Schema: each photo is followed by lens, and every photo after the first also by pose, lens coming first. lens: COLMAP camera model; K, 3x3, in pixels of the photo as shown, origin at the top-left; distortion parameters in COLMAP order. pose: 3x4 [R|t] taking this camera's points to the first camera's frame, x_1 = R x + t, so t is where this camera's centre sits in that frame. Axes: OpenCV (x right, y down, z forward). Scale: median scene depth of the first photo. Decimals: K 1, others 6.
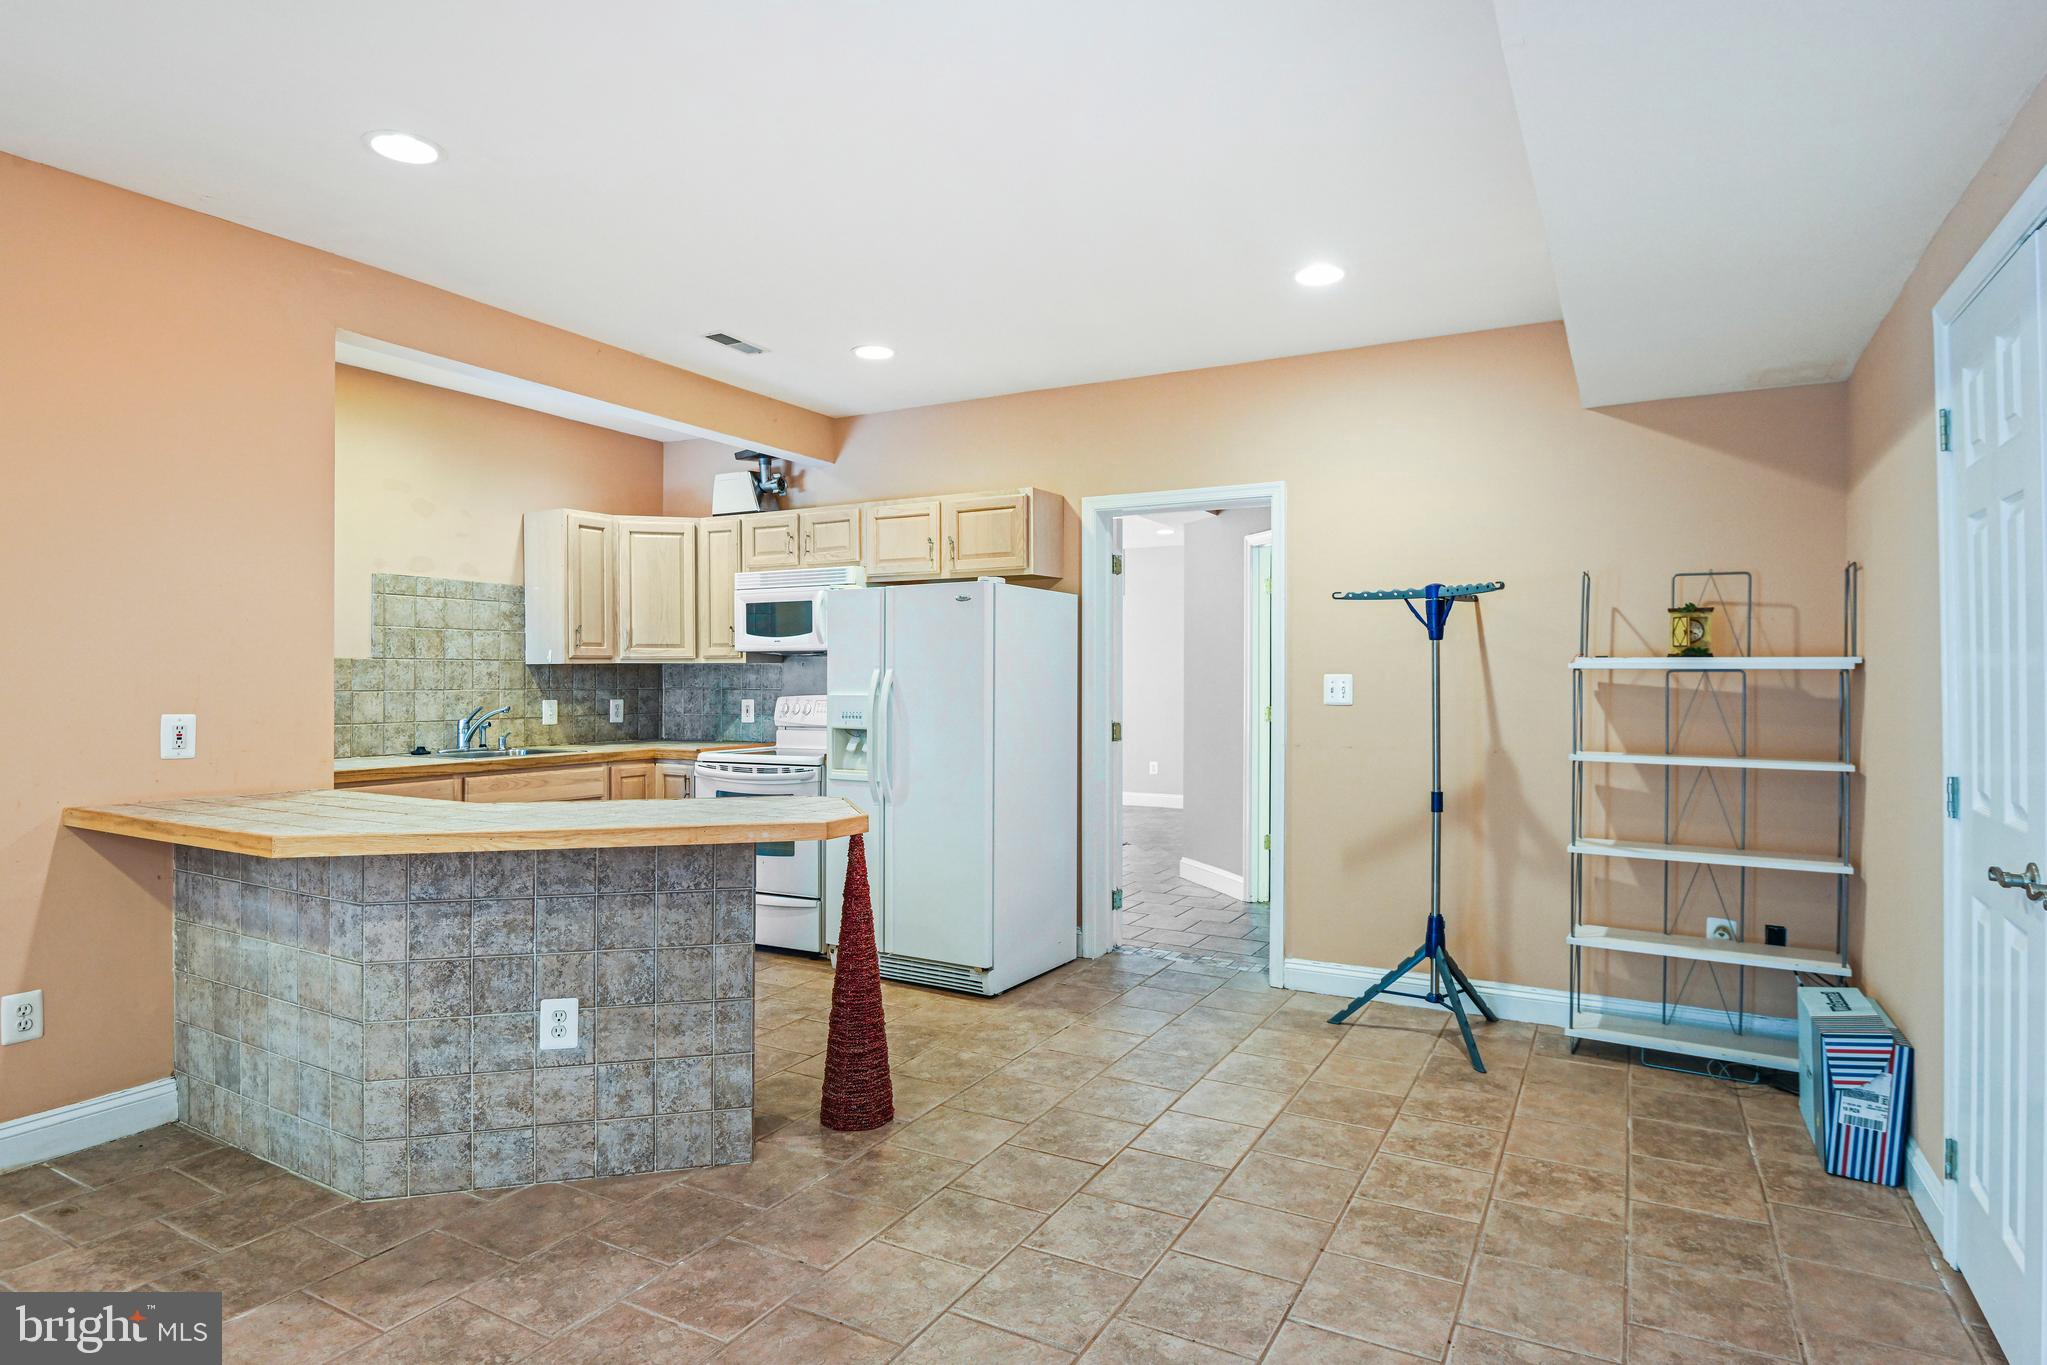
lens RADIAL K [[1092.9, 0, 1023.5], [0, 1092.9, 682.5], [0, 0, 1]] dist [-0.018681, -0.001265]
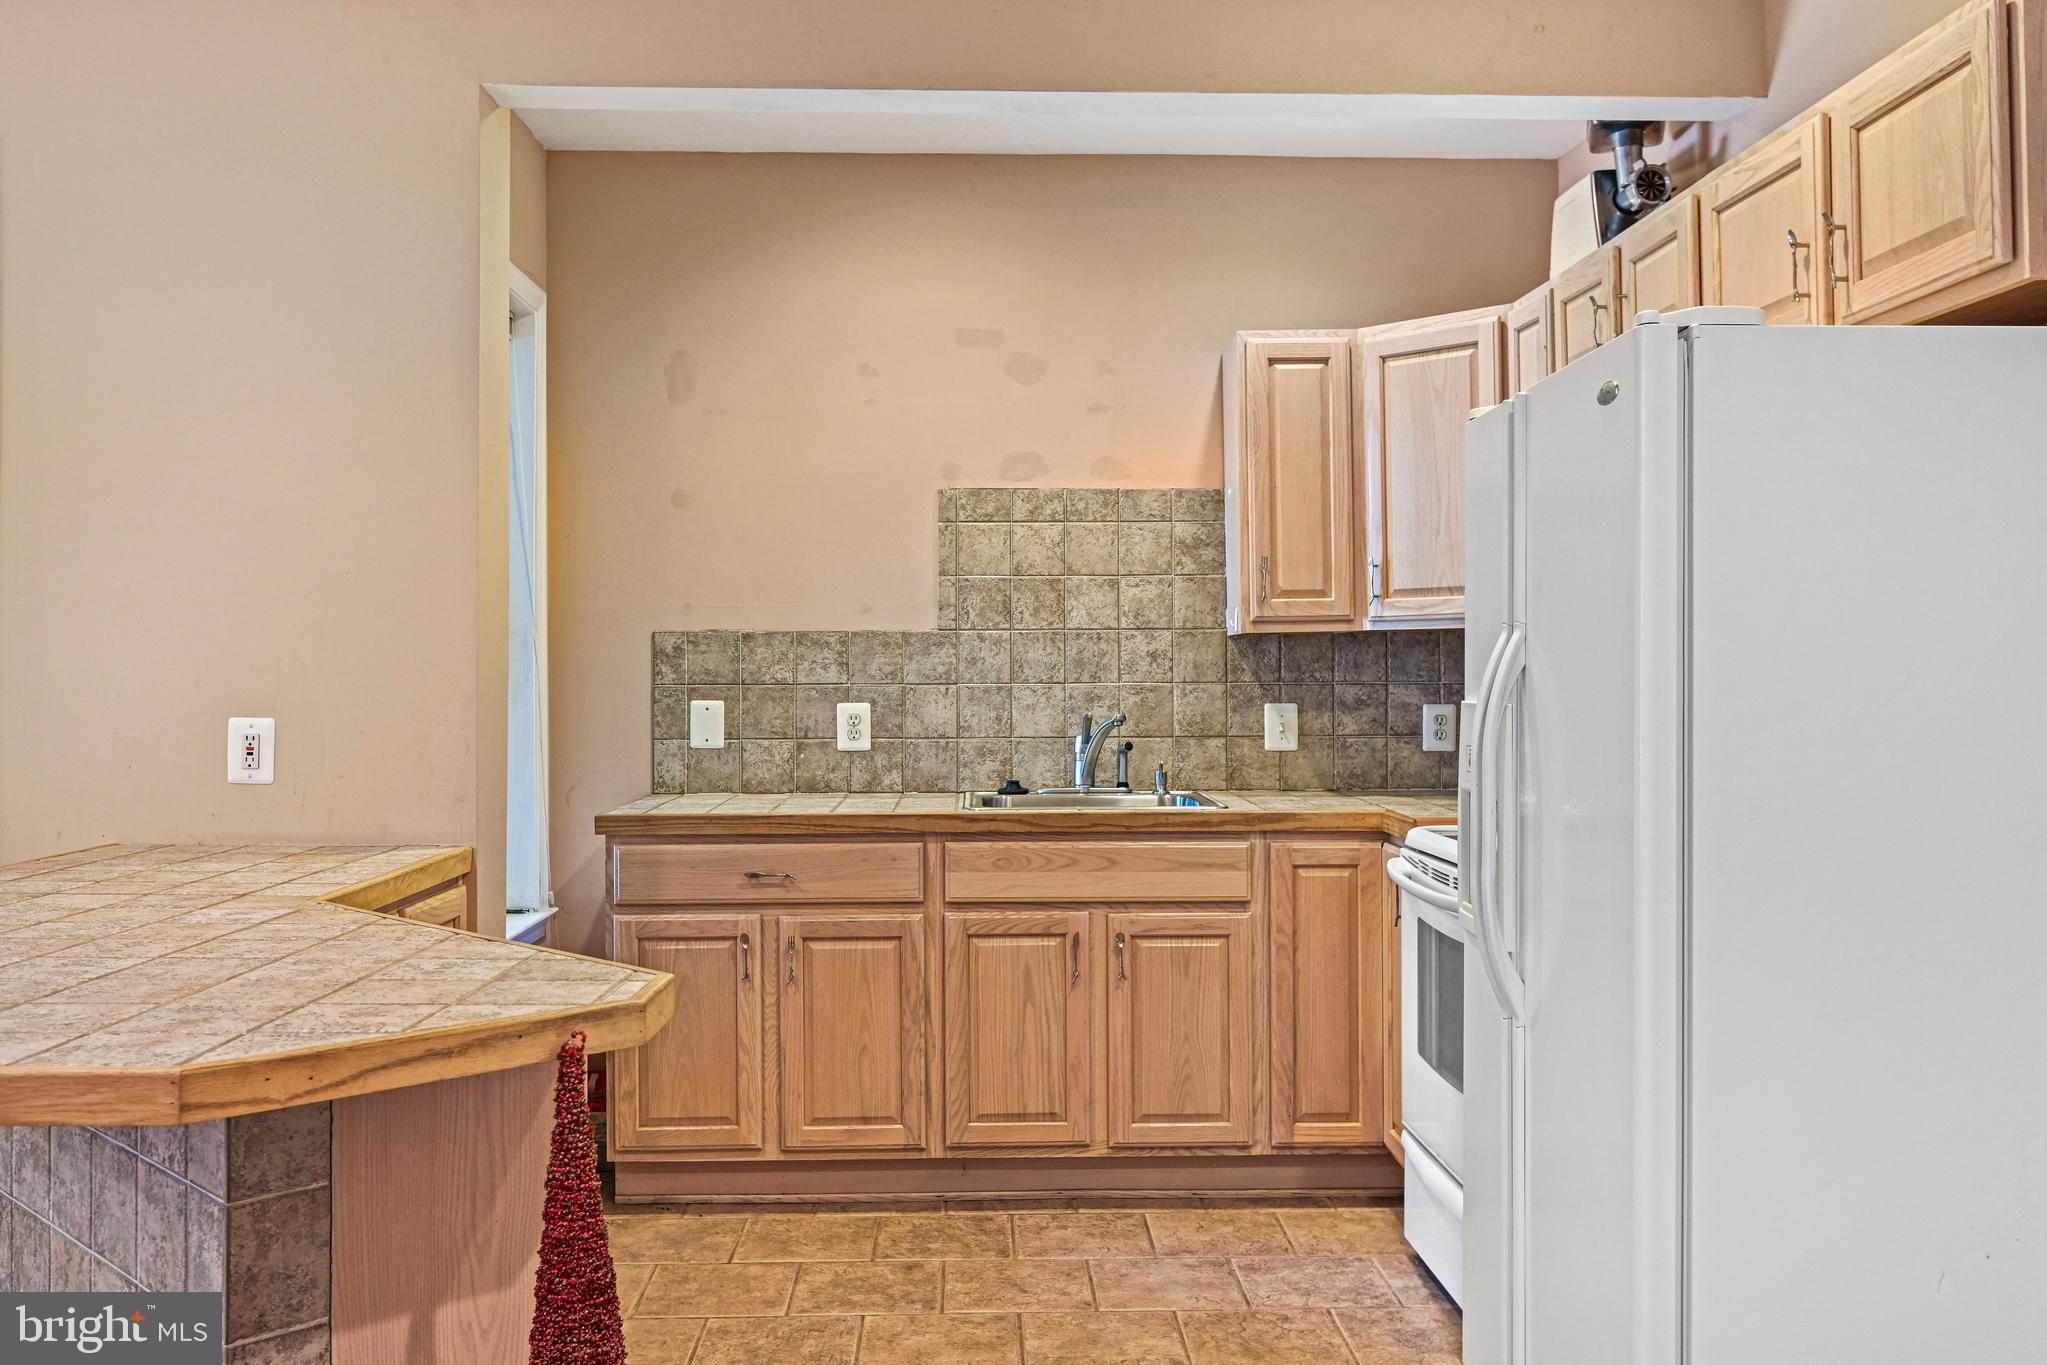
lens RADIAL K [[1757.7, 0, 1022.6], [0, 1757.7, 645.2], [0, 0, 1]] dist [0.001300, -0.000286]
pose [[0.505101, -0.011779, -0.862980, 0.280371], [0.000841, 0.999913, -0.013156, -0.001059], [0.863060, 0.005919, 0.505067, 0.574361]]
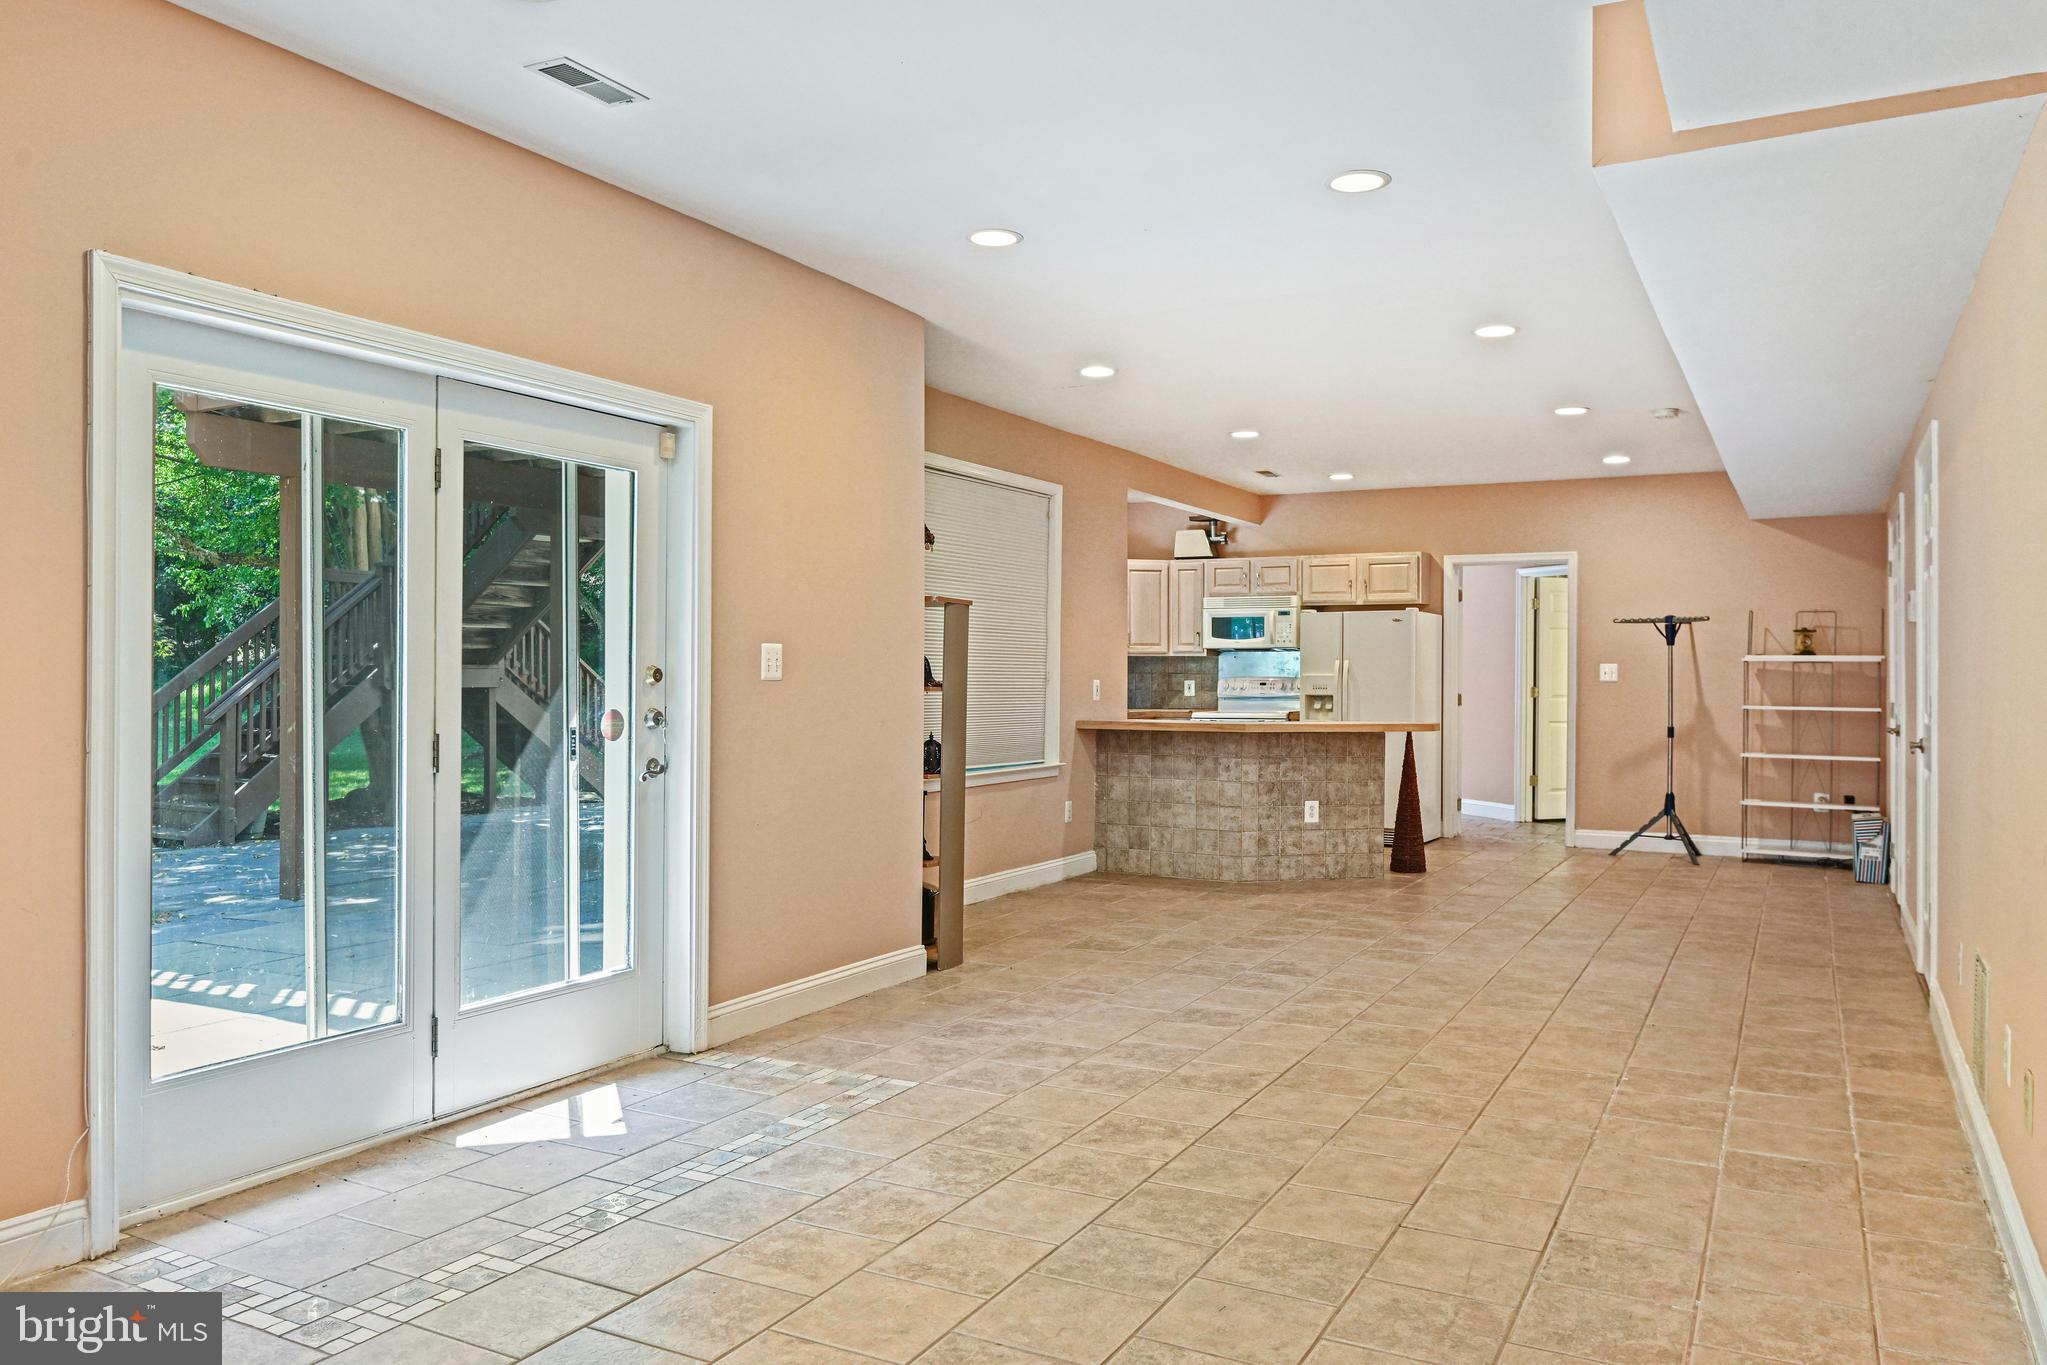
lens RADIAL K [[1461.1, 0, 1023.5], [0, 1461.1, 682.5], [0, 0, 1]] dist [-0.004531, 0.000168]
pose [[0.999919, 0.003153, 0.012309, -0.654095], [-0.003174, 0.999993, 0.001739, 0.020422], [-0.012303, -0.001778, 0.999923, -1.279473]]
